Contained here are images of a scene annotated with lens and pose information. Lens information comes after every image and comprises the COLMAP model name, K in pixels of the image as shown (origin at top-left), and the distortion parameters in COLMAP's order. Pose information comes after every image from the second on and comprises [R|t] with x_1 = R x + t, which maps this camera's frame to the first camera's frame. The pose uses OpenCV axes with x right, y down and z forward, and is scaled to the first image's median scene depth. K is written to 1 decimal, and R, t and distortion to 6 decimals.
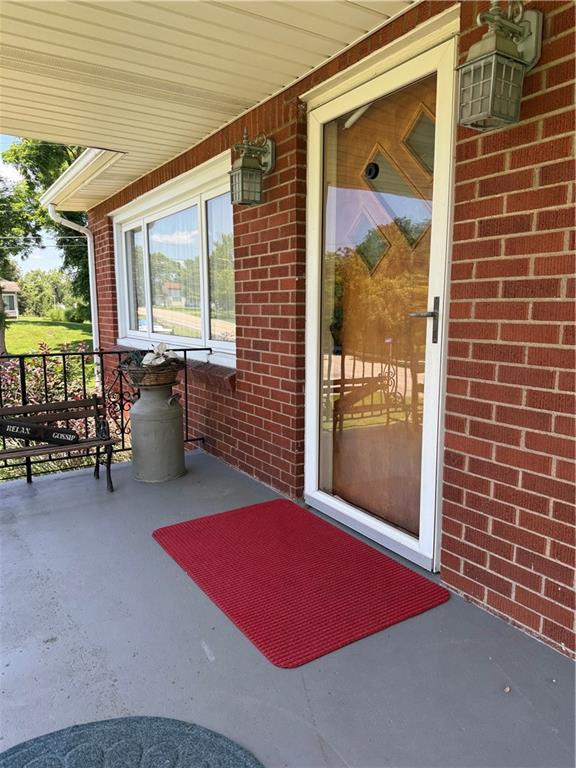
lens RADIAL K [[548.2, 0, 289.0], [0, 548.2, 388.2], [0, 0, 1]] dist [0.011566, -0.020411]
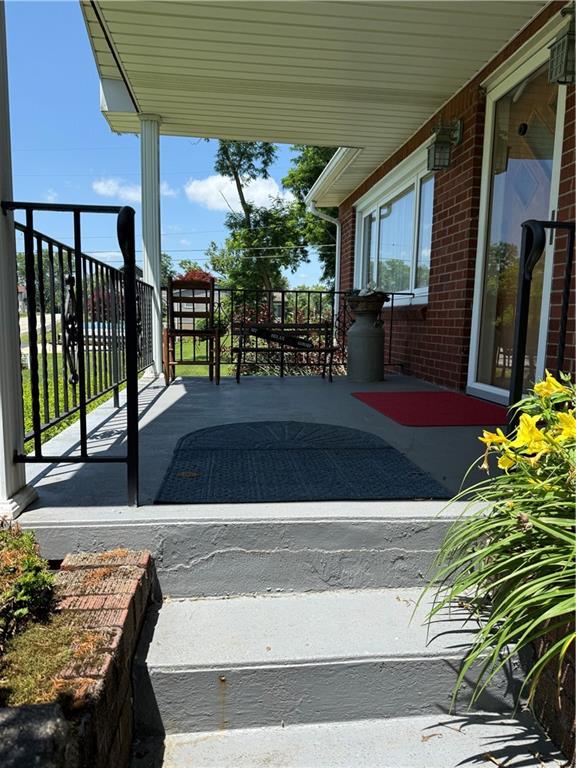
lens RADIAL K [[548.2, 0, 287.6], [0, 548.2, 385.7], [0, 0, 1]] dist [0.011566, -0.020411]
pose [[0.901295, 0.073862, -0.426862, 0.149608], [-0.087697, 0.996065, -0.012812, 0.180371], [0.424236, 0.048982, 0.904226, -0.262189]]
